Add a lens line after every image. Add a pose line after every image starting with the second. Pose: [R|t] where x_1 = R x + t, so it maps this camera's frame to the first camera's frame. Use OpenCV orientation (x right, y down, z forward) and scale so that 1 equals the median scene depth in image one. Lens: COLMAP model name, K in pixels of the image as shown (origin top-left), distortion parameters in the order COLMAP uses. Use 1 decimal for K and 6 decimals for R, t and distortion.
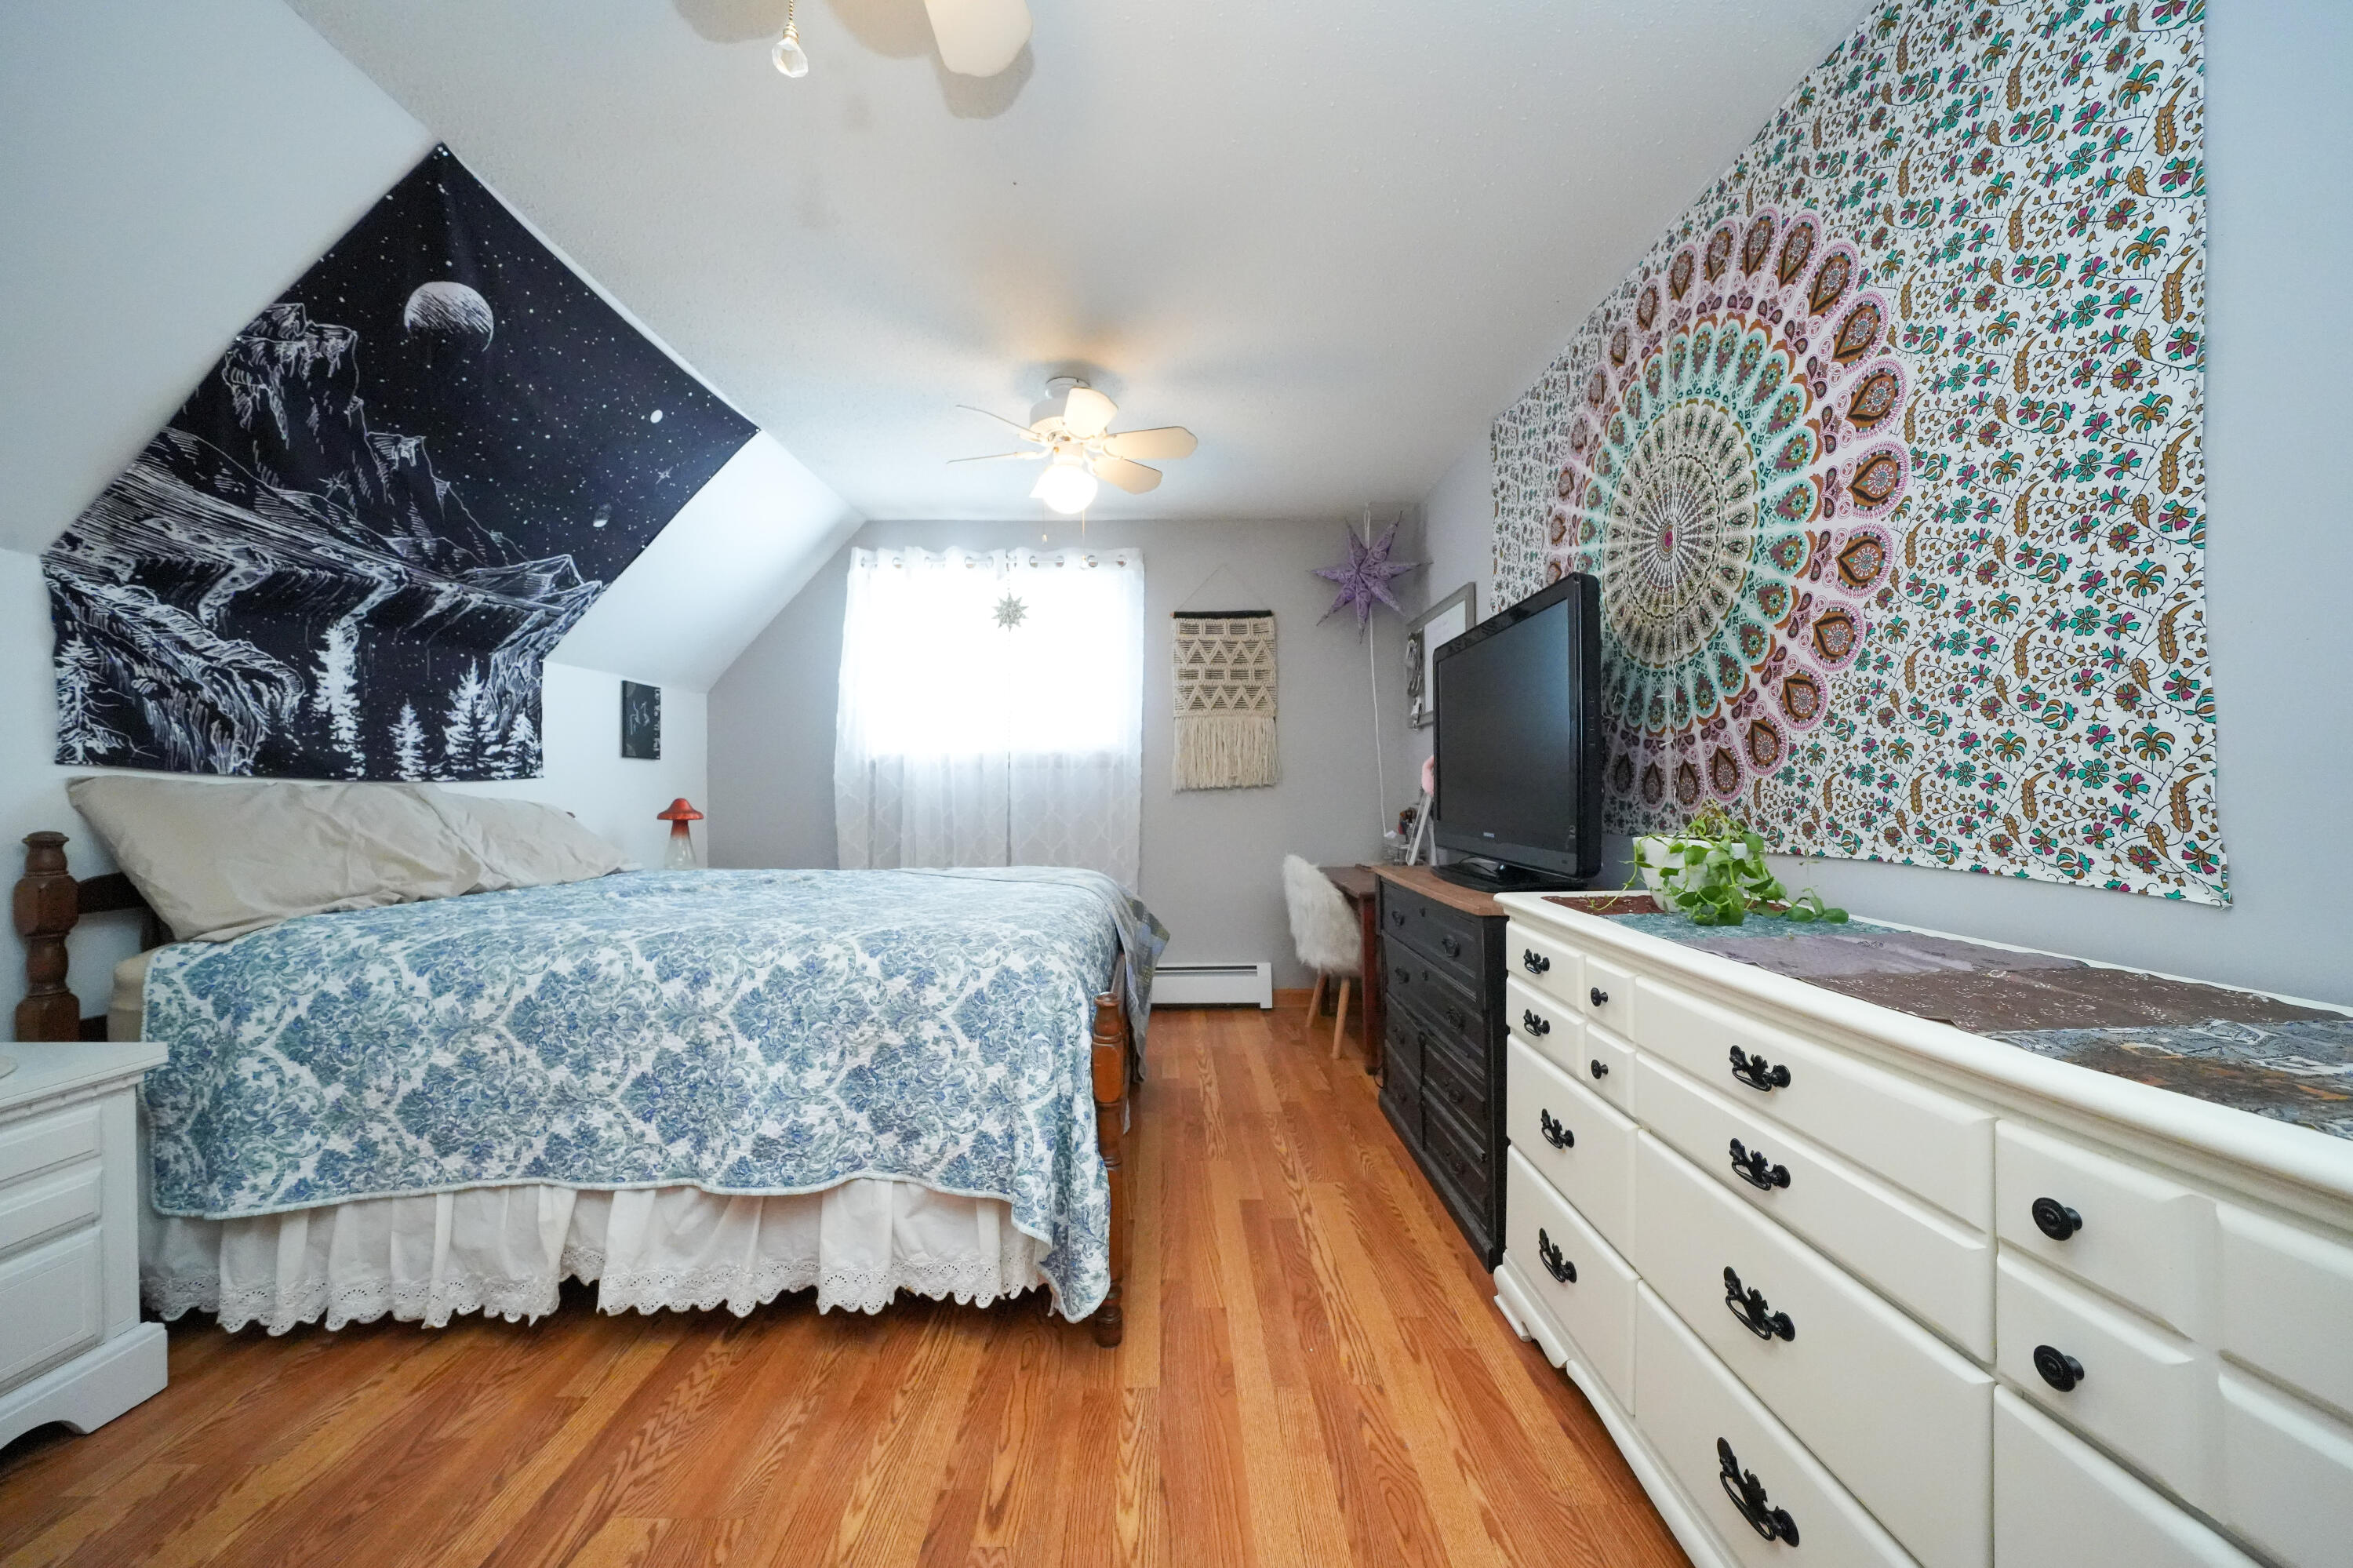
lens RADIAL K [[826.5, 0, 1170.9], [0, 826.5, 790.1], [0, 0, 1]] dist [-0.021500, 0.002514]
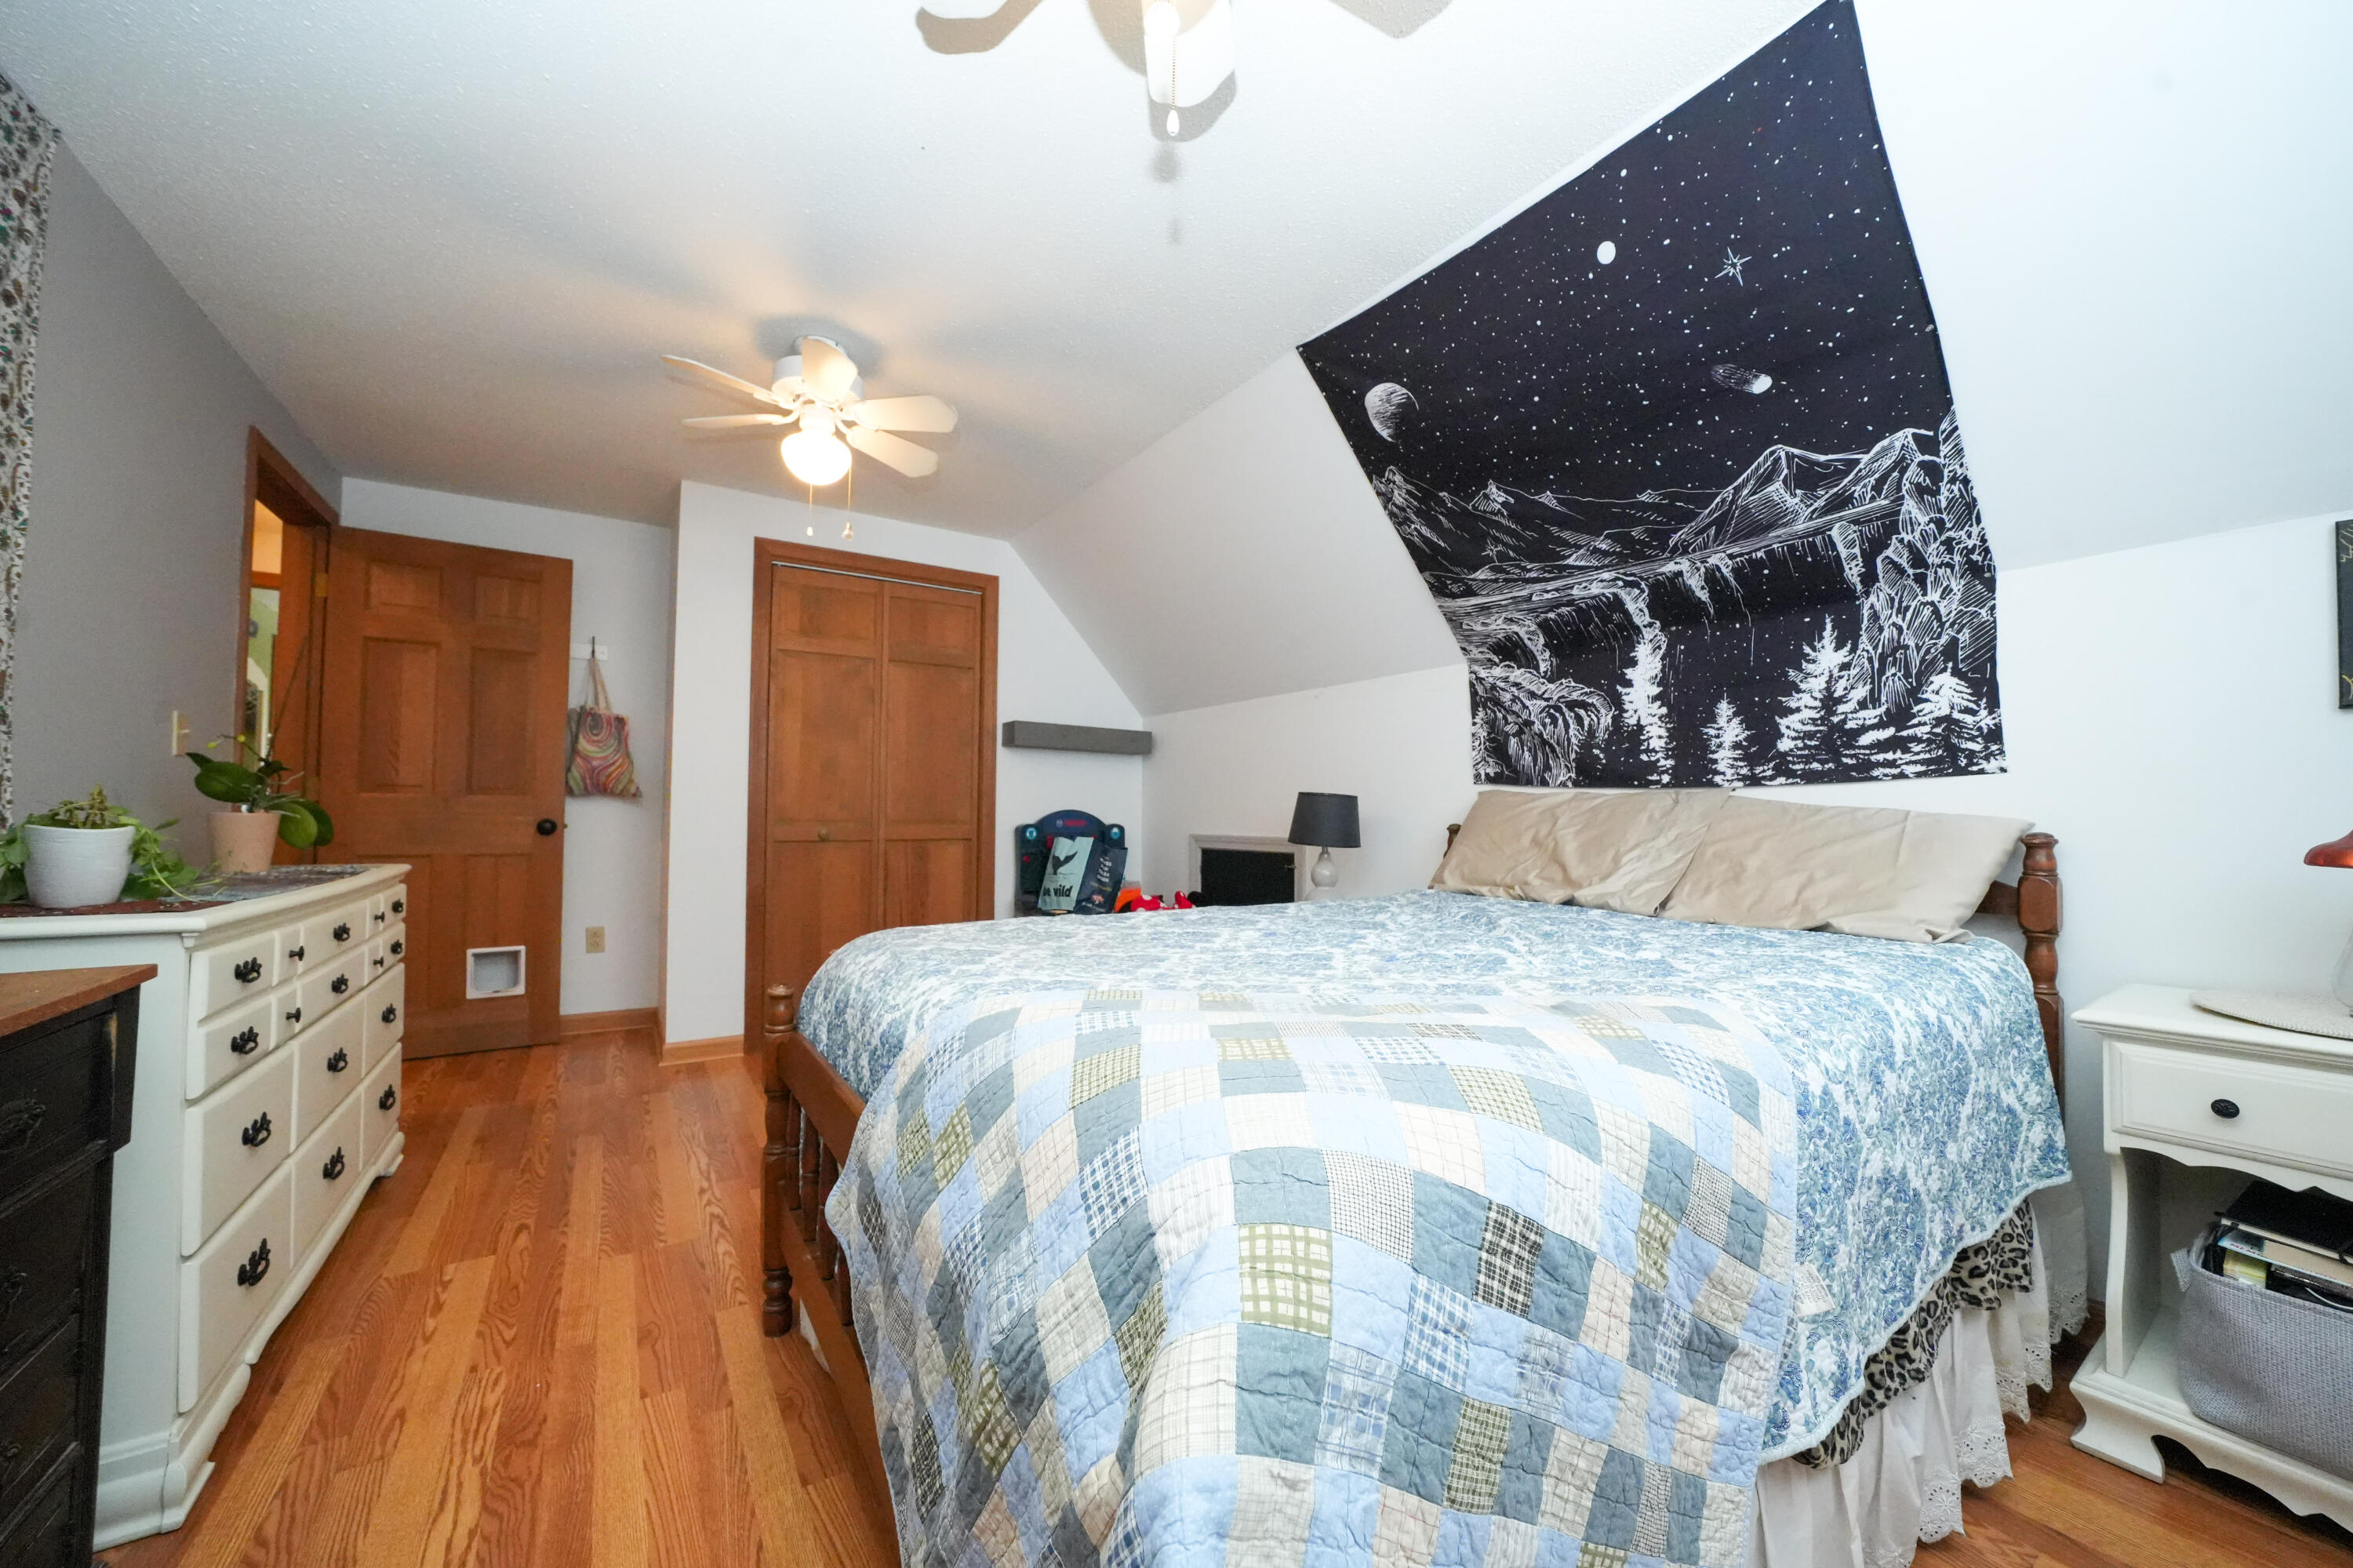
lens RADIAL K [[826.5, 0, 1170.9], [0, 826.5, 790.1], [0, 0, 1]] dist [-0.021500, 0.002514]
pose [[-0.833399, -0.021693, -0.552246, 0.056368], [-0.007616, 0.999585, -0.027771, 0.023716], [0.552619, -0.018939, -0.833218, 1.511972]]
